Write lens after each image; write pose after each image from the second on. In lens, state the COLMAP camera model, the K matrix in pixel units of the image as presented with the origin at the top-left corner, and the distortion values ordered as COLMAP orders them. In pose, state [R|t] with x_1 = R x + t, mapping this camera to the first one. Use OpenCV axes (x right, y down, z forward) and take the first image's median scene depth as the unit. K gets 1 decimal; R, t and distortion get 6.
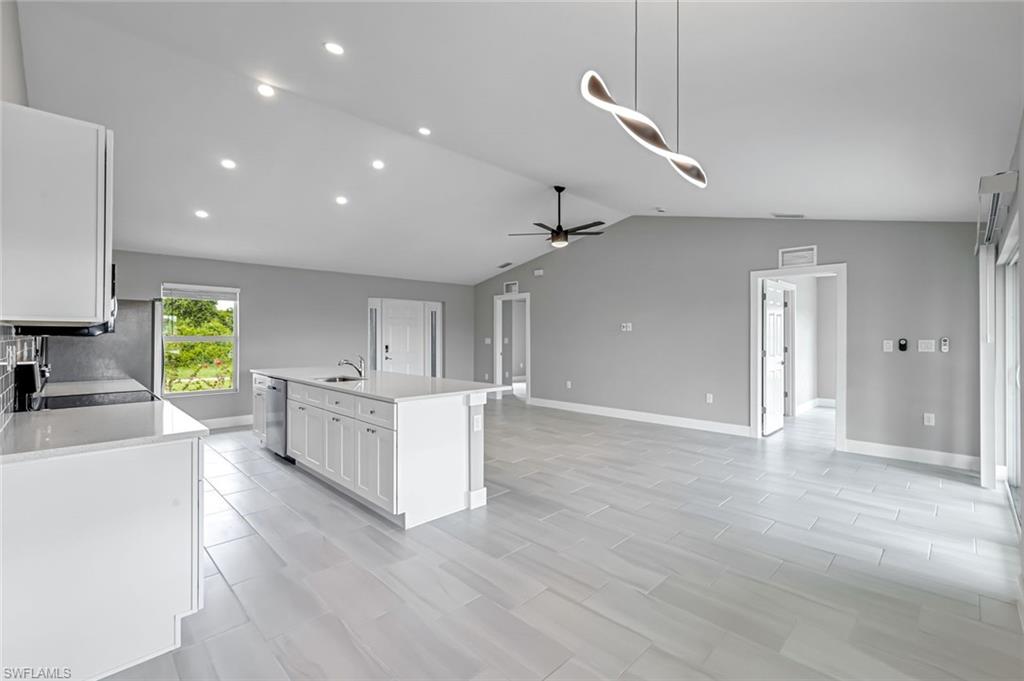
lens RADIAL K [[448.7, 0, 520.6], [0, 448.7, 333.6], [0, 0, 1]] dist [0.002795, 0.000571]
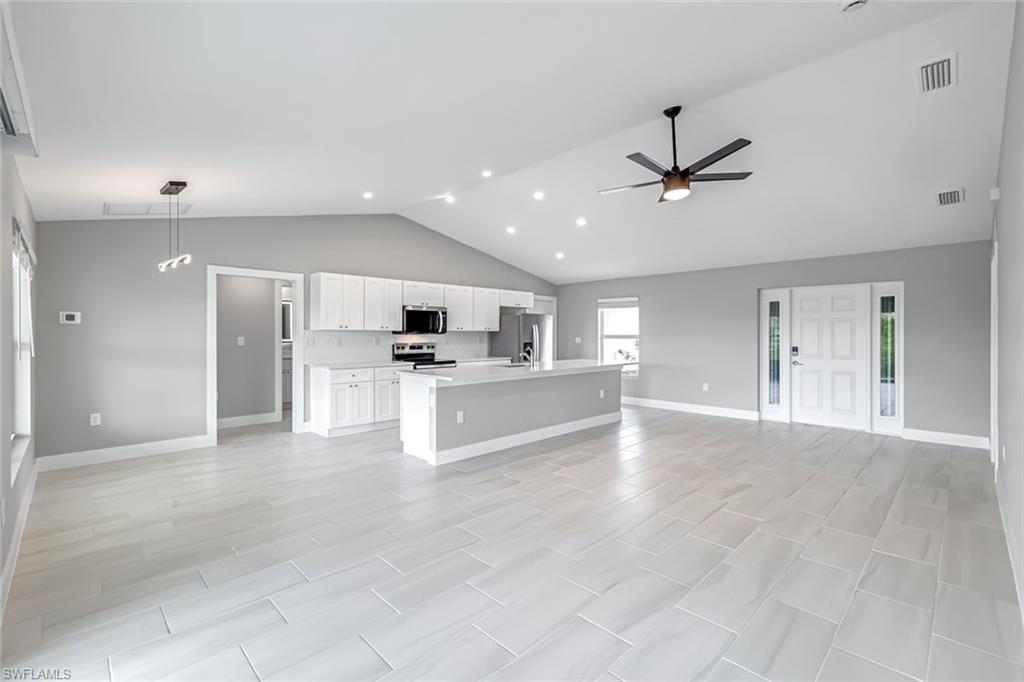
lens RADIAL K [[446.4, 0, 509.1], [0, 446.4, 336.4], [0, 0, 1]] dist [-0.000380, -0.000227]
pose [[-0.014460, 0.002270, -0.999893, 0.817363], [0.006308, 0.999978, 0.002179, 0.004530], [0.999876, -0.006276, -0.014474, 0.840936]]
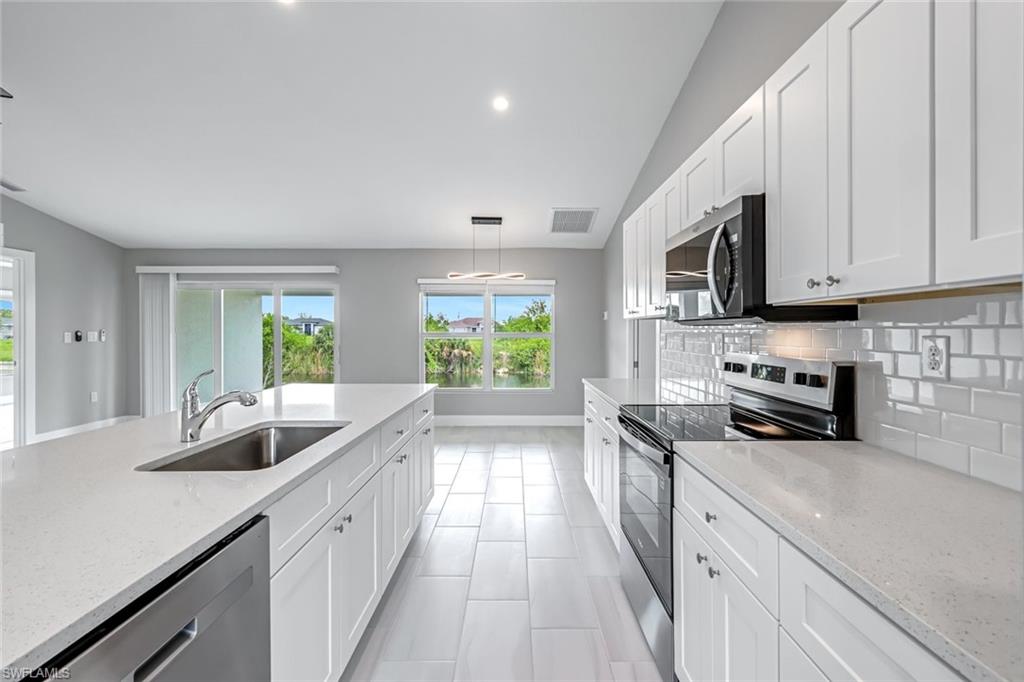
lens RADIAL K [[448.0, 0, 517.6], [0, 448.0, 331.9], [0, 0, 1]] dist [-0.001616, -0.000394]
pose [[-0.709547, -0.003512, 0.704649, -0.679890], [-0.006047, 0.999981, -0.001105, 0.008156], [-0.704632, -0.005045, -0.709555, 0.940312]]
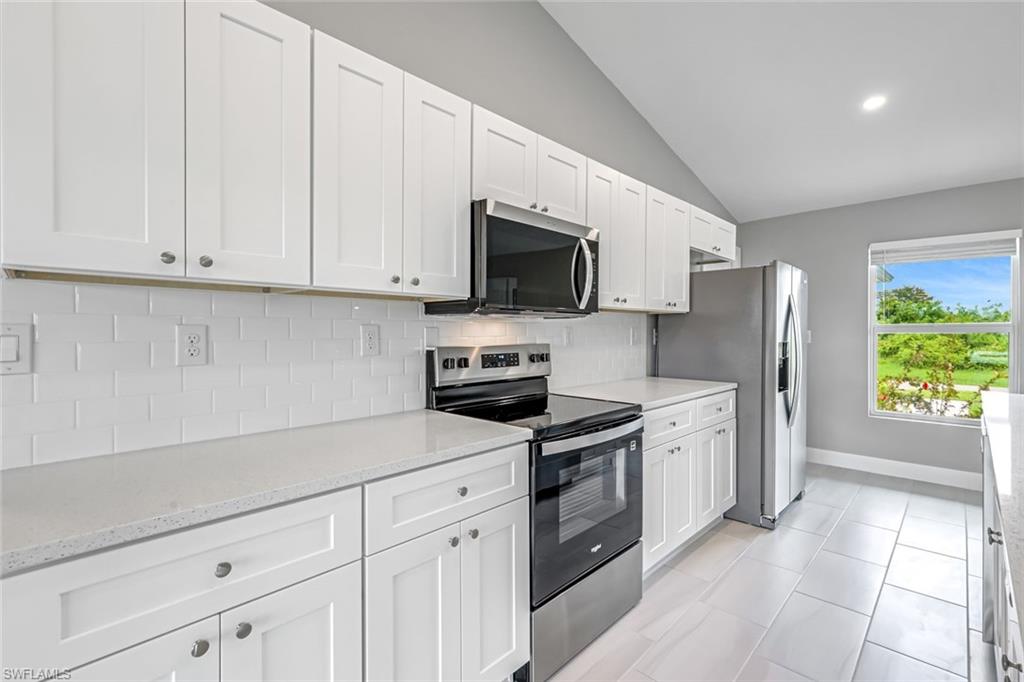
lens RADIAL K [[448.0, 0, 517.6], [0, 448.0, 331.9], [0, 0, 1]] dist [-0.001616, -0.000394]
pose [[0.042272, -0.000529, -0.999106, -0.149666], [0.004102, 0.999992, -0.000356, 0.014076], [0.999098, -0.004083, 0.042274, 0.529623]]
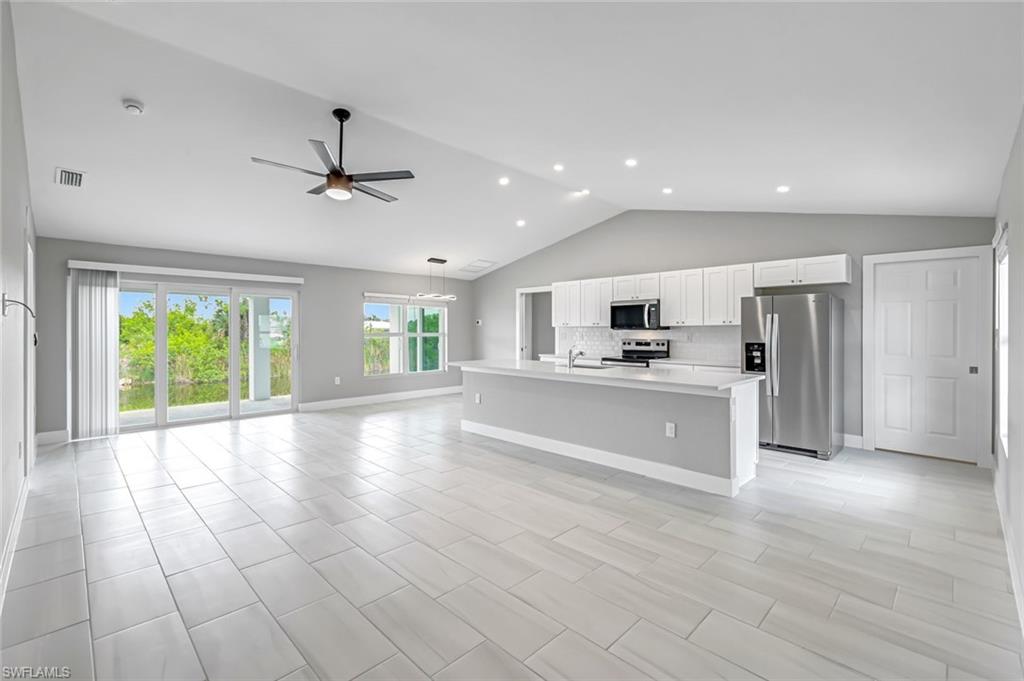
lens RADIAL K [[448.7, 0, 520.6], [0, 448.7, 333.6], [0, 0, 1]] dist [0.002795, 0.000571]
pose [[-0.999945, -0.001354, -0.010402, -0.194649], [-0.001366, 0.999998, 0.001175, 0.008793], [0.010400, 0.001189, -0.999945, 1.844469]]
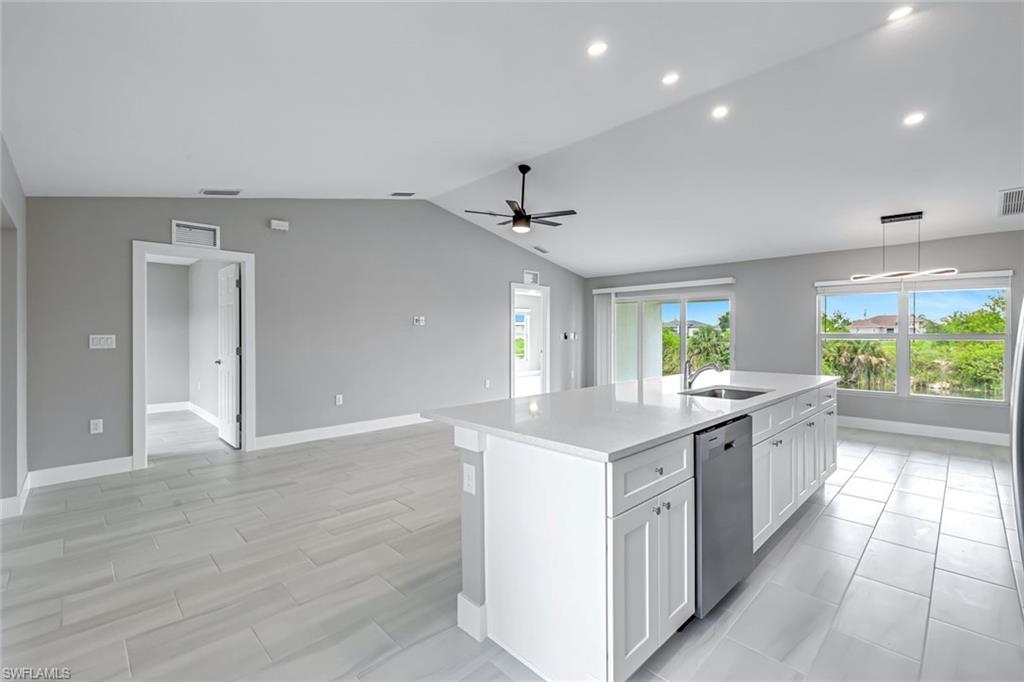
lens RADIAL K [[446.4, 0, 509.1], [0, 446.4, 336.4], [0, 0, 1]] dist [-0.000380, -0.000227]
pose [[0.015218, -0.009277, 0.999841, -0.904110], [-0.004524, 0.999946, 0.009346, 0.010227], [-0.999874, -0.004665, 0.015175, 1.110960]]
